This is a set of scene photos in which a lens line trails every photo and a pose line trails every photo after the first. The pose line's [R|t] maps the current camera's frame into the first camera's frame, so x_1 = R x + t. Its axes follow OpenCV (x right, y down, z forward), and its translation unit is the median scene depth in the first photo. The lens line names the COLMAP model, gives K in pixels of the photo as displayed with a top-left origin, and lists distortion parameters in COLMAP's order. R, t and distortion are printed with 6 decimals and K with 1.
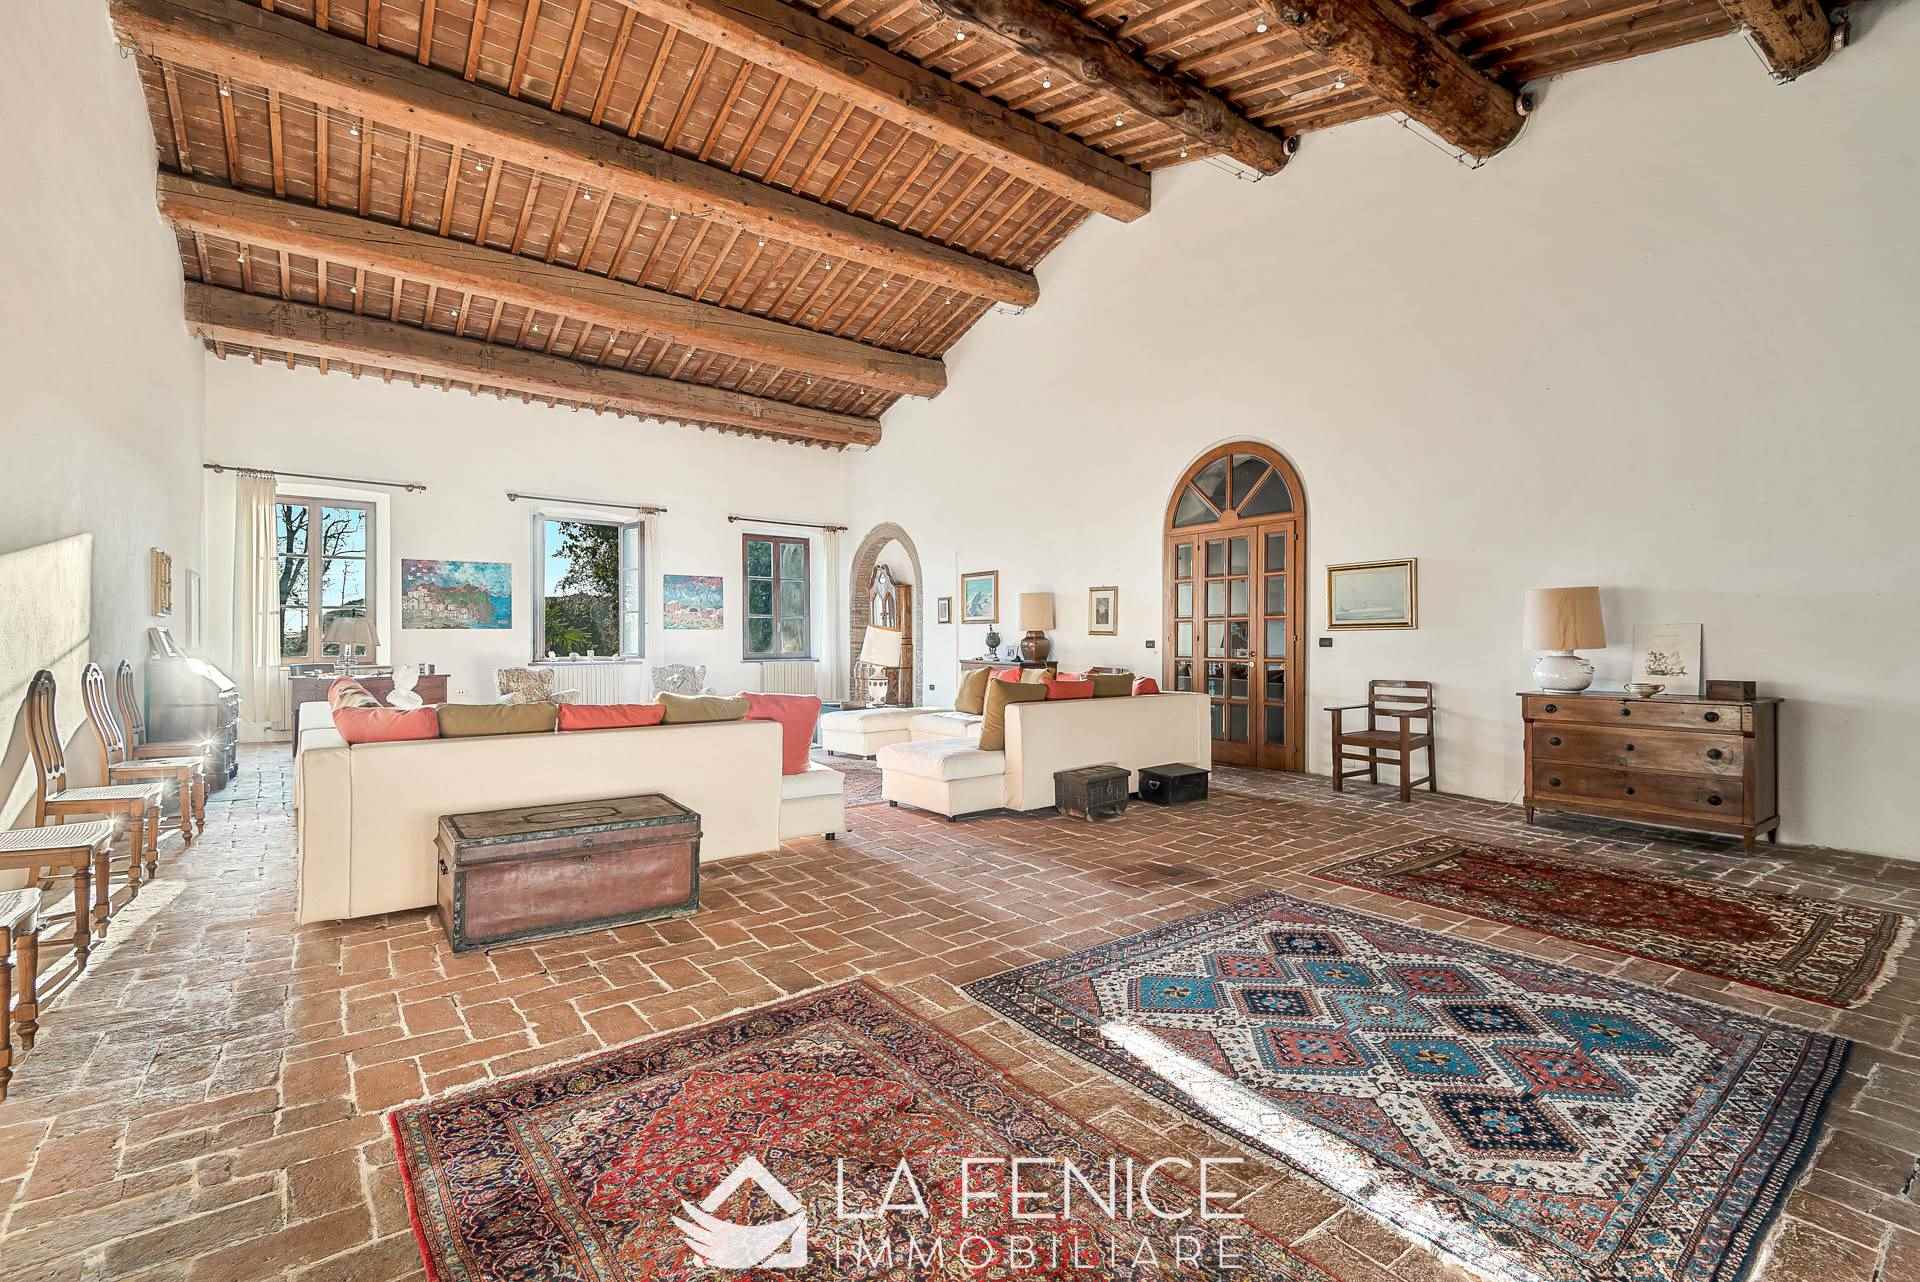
lens RADIAL K [[865.7, 0, 960.0], [0, 865.7, 641.0], [0, 0, 1]] dist [0.039299, -0.025178]
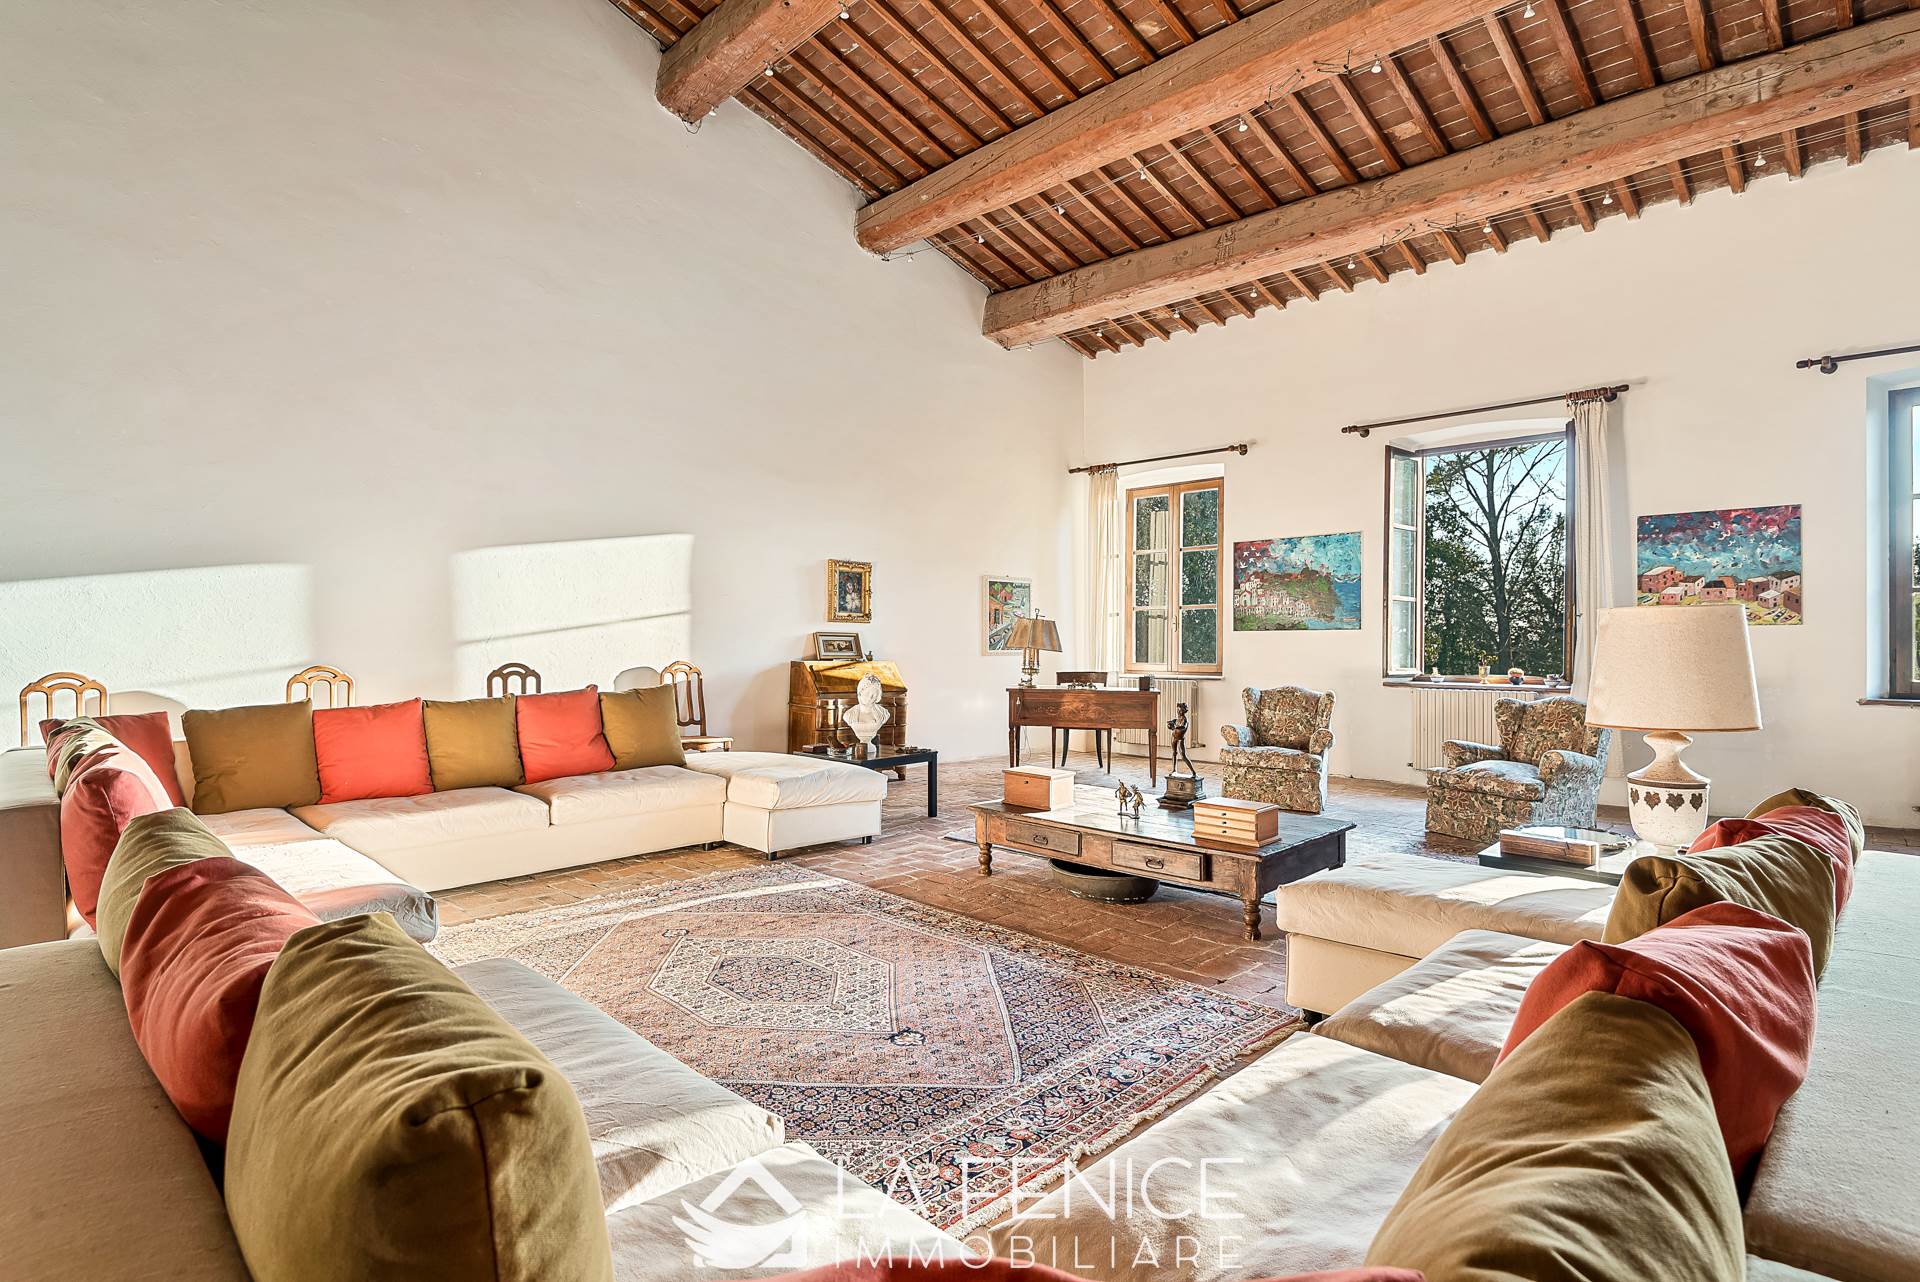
lens RADIAL K [[953.2, 0, 960.0], [0, 953.2, 641.0], [0, 0, 1]] dist [0.036630, -0.027777]
pose [[0.139397, -0.000489, -0.990236, 0.181244], [-0.005377, 0.999985, -0.001251, -0.002567], [0.990222, 0.005499, 0.139392, 0.638372]]
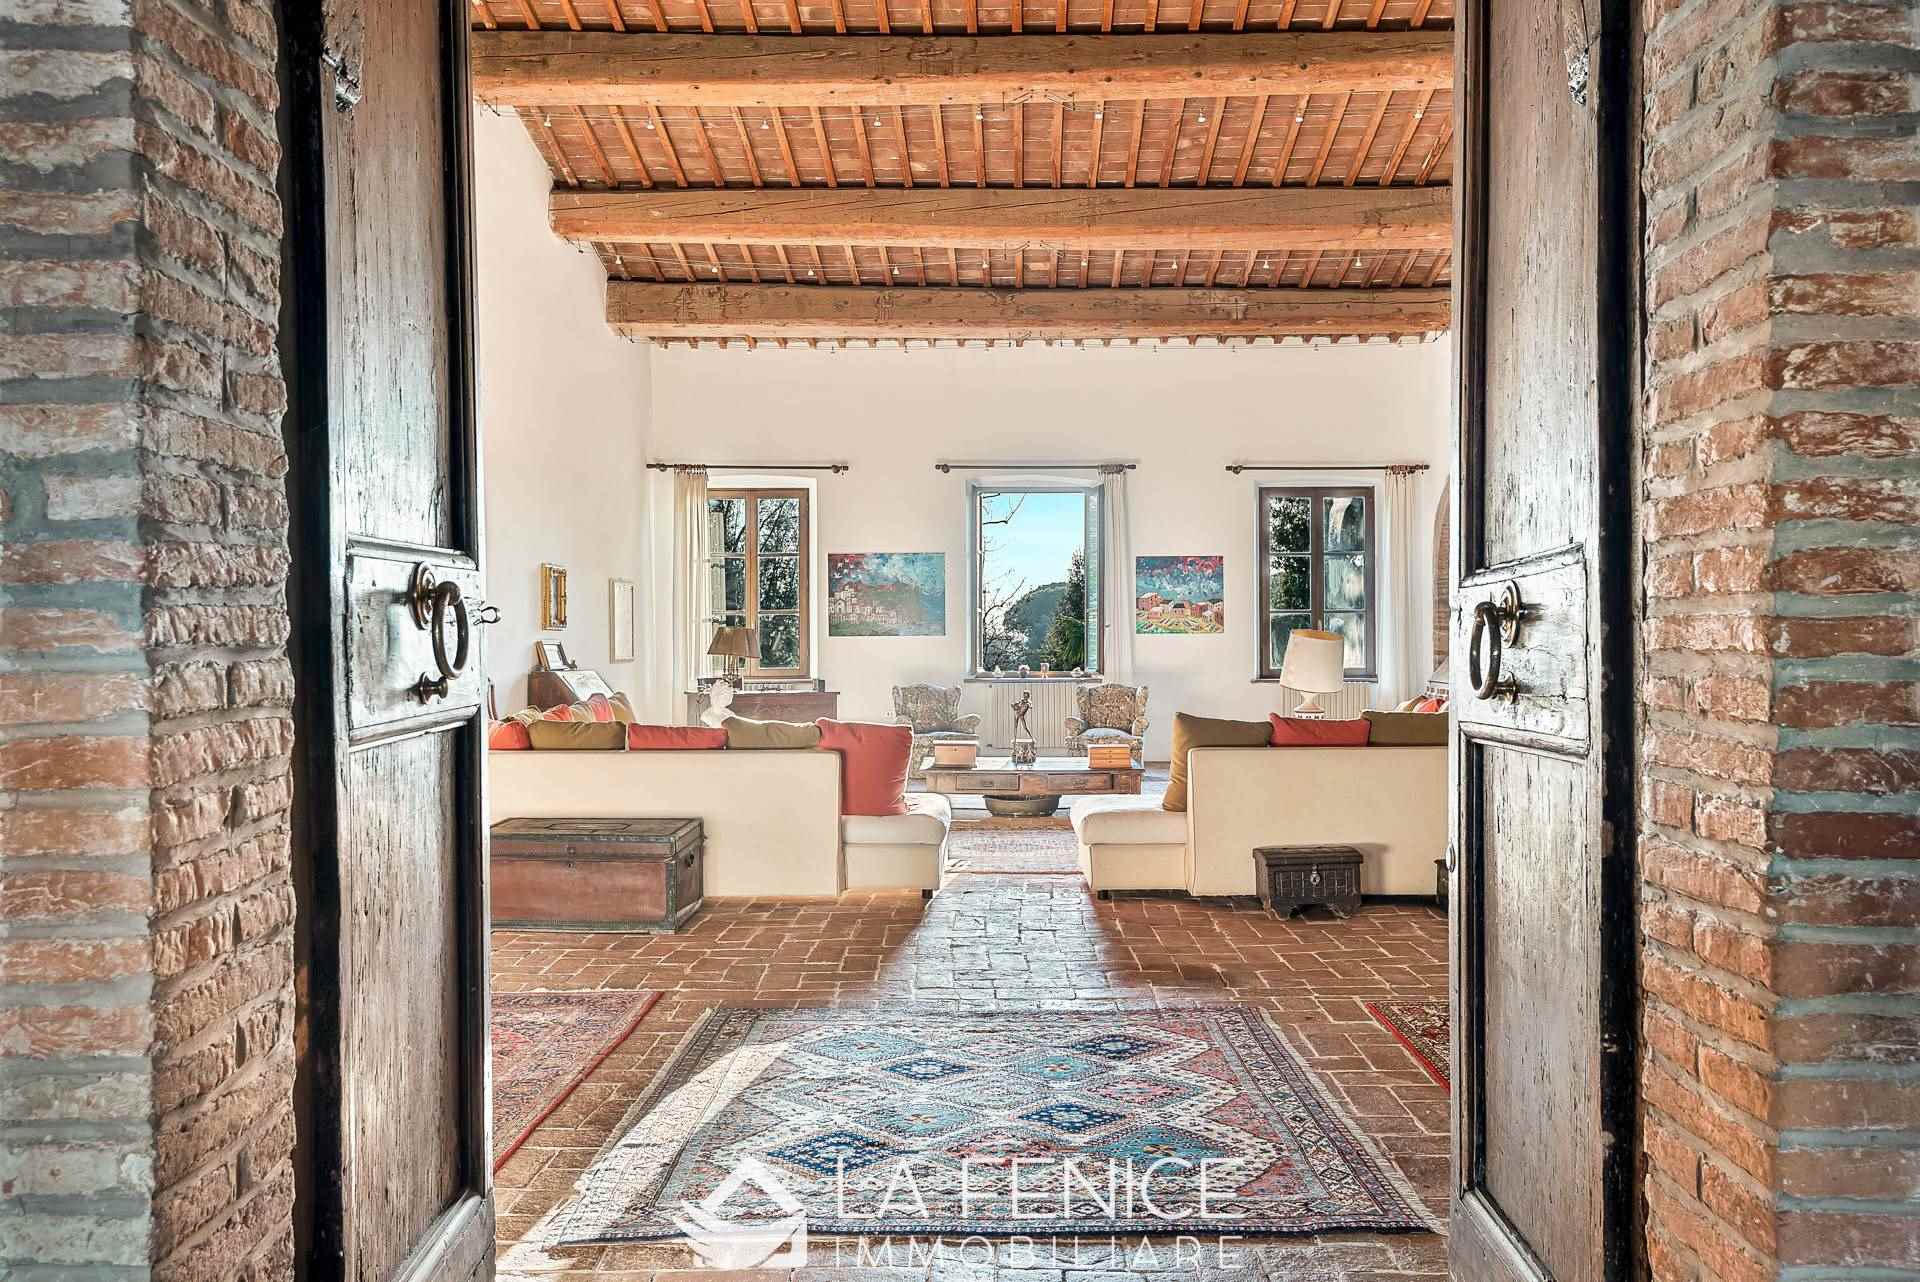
lens RADIAL K [[1506.4, 0, 983.4], [0, 1506.4, 652.7], [0, 0, 1]] dist [0.044881, -0.000430]
pose [[0.789872, 0.002944, -0.613265, 0.373564], [0.002438, 0.999966, 0.007940, -0.009464], [0.613267, -0.007767, 0.789838, -0.057061]]
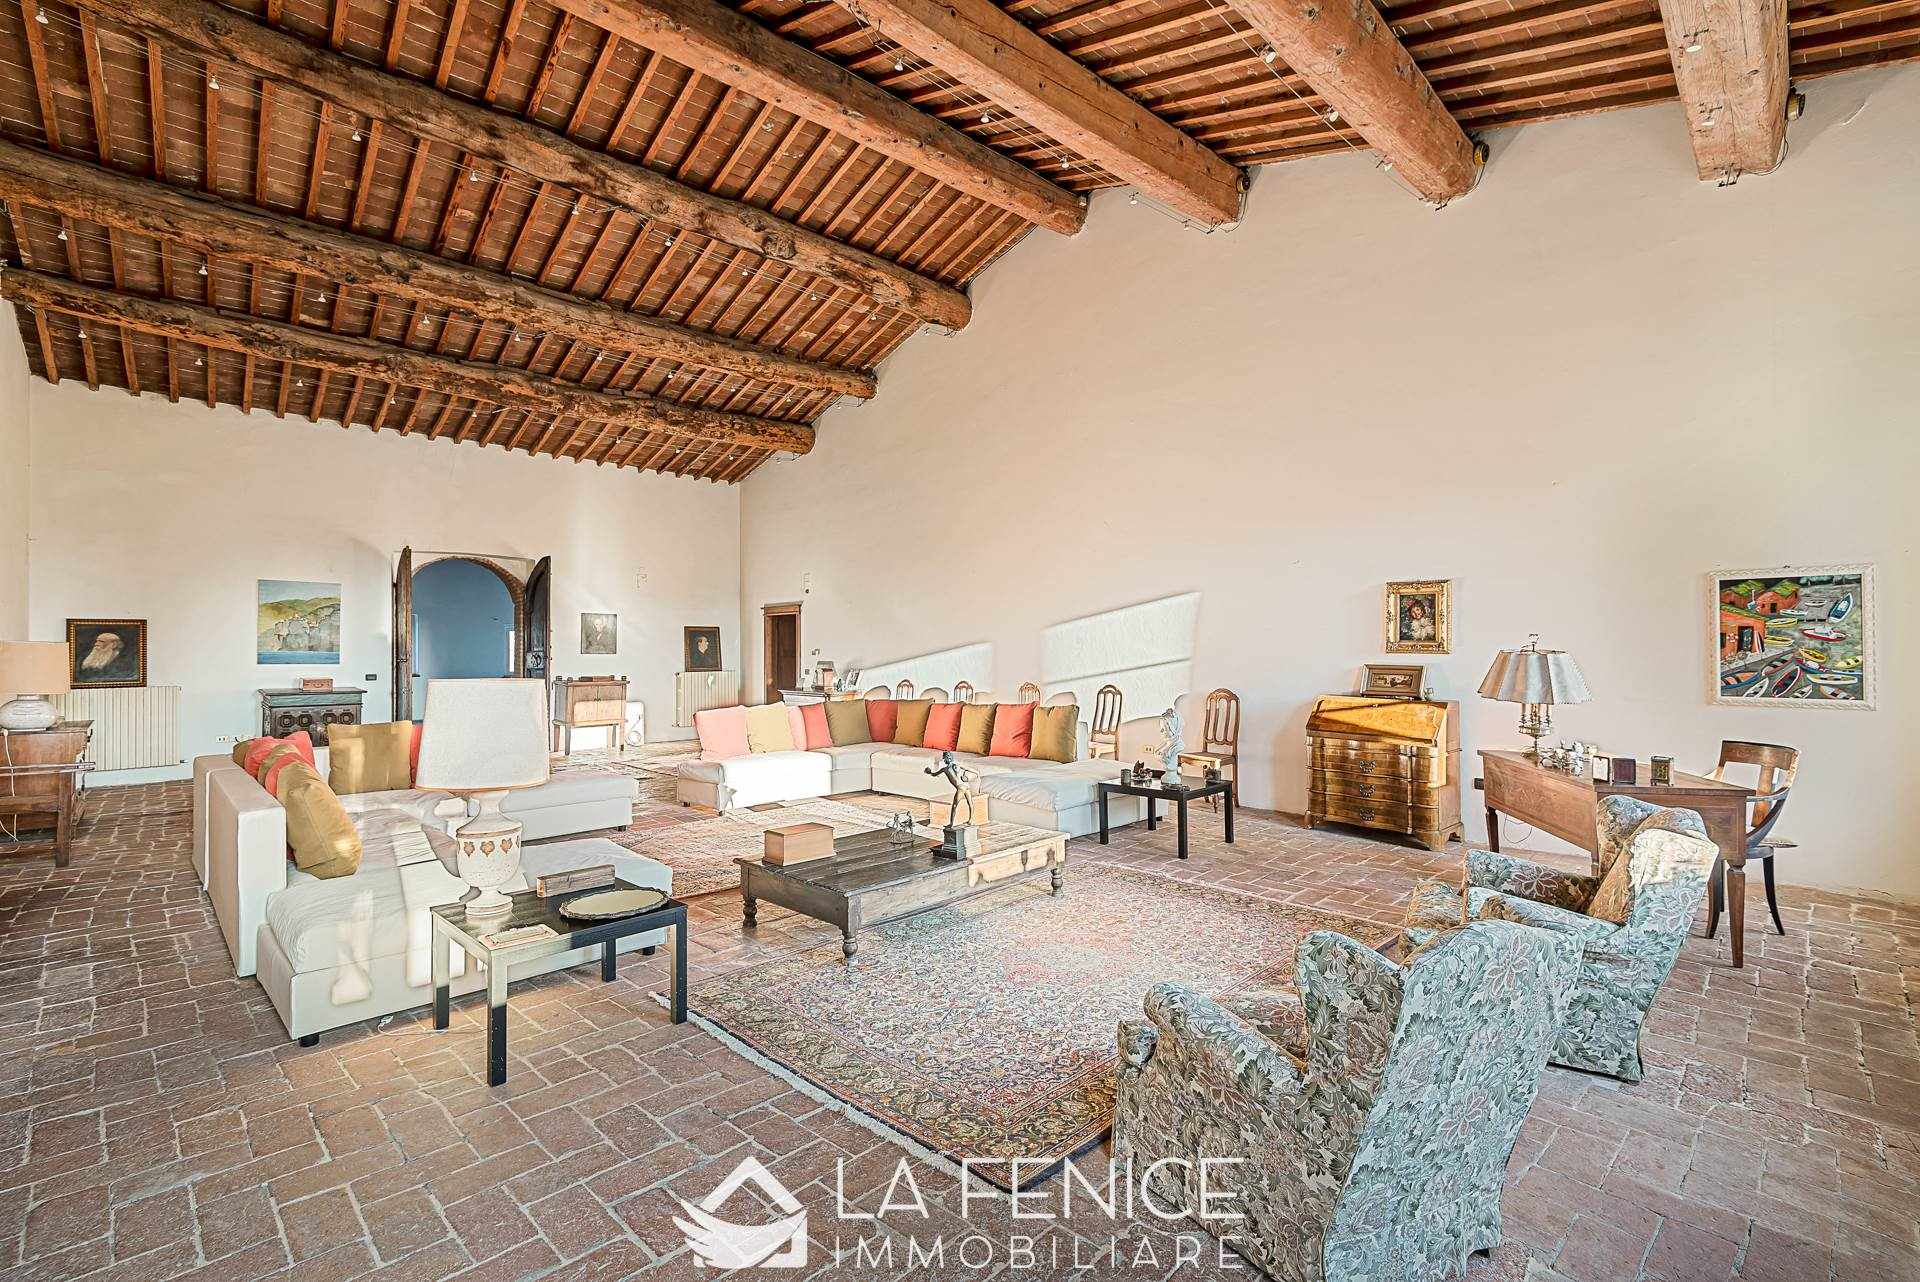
lens RADIAL K [[850.7, 0, 957.1], [0, 850.7, 649.3], [0, 0, 1]] dist [0.026970, -0.023649]
pose [[-0.994180, 0.006368, -0.107543, -0.217999], [0.005788, 0.999967, 0.005707, -0.026305], [0.107576, 0.005052, -0.994184, 1.214085]]
